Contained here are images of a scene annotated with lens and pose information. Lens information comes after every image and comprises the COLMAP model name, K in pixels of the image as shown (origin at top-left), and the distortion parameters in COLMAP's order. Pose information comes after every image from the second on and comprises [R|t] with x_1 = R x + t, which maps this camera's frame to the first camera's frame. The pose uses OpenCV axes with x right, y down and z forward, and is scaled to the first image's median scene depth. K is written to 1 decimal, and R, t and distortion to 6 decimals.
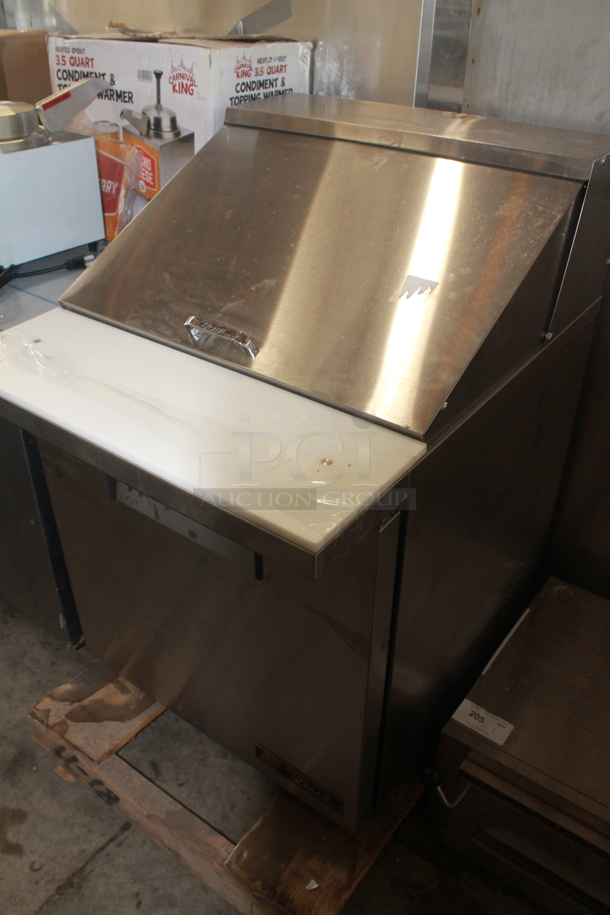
lens RADIAL K [[772.0, 0, 303.5], [0, 772.0, 462.0], [0, 0, 1]] dist [-0.123261, 0.081745]
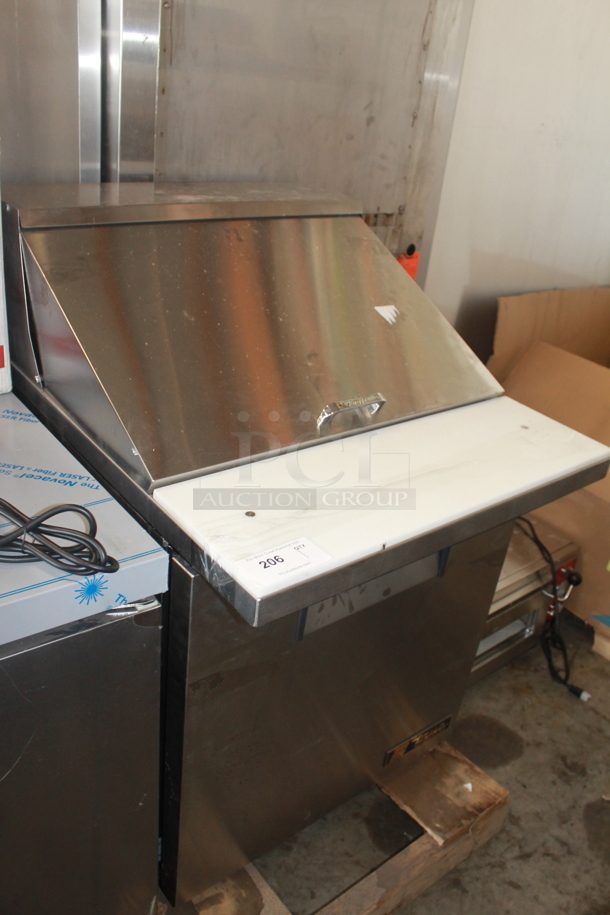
lens RADIAL K [[772.0, 0, 303.1], [0, 772.0, 457.8], [0, 0, 1]] dist [-0.123261, 0.081745]
pose [[0.250251, -0.425597, 0.869621, -0.768962], [0.454927, 0.844560, 0.282418, -0.313000], [-0.854644, 0.324939, 0.404968, 0.469021]]
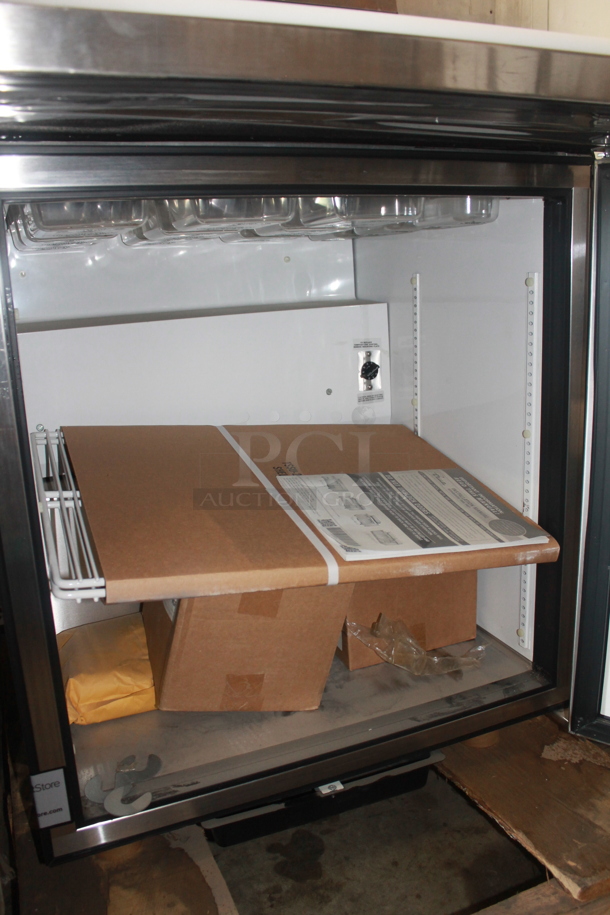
lens RADIAL K [[772.0, 0, 304.7], [0, 772.0, 455.9], [0, 0, 1]] dist [-0.123261, 0.081745]
pose [[0.500701, -0.228321, 0.834966, -0.549500], [0.527851, 0.845026, -0.085463, 0.151110], [-0.686055, 0.483529, 0.543625, 0.572368]]
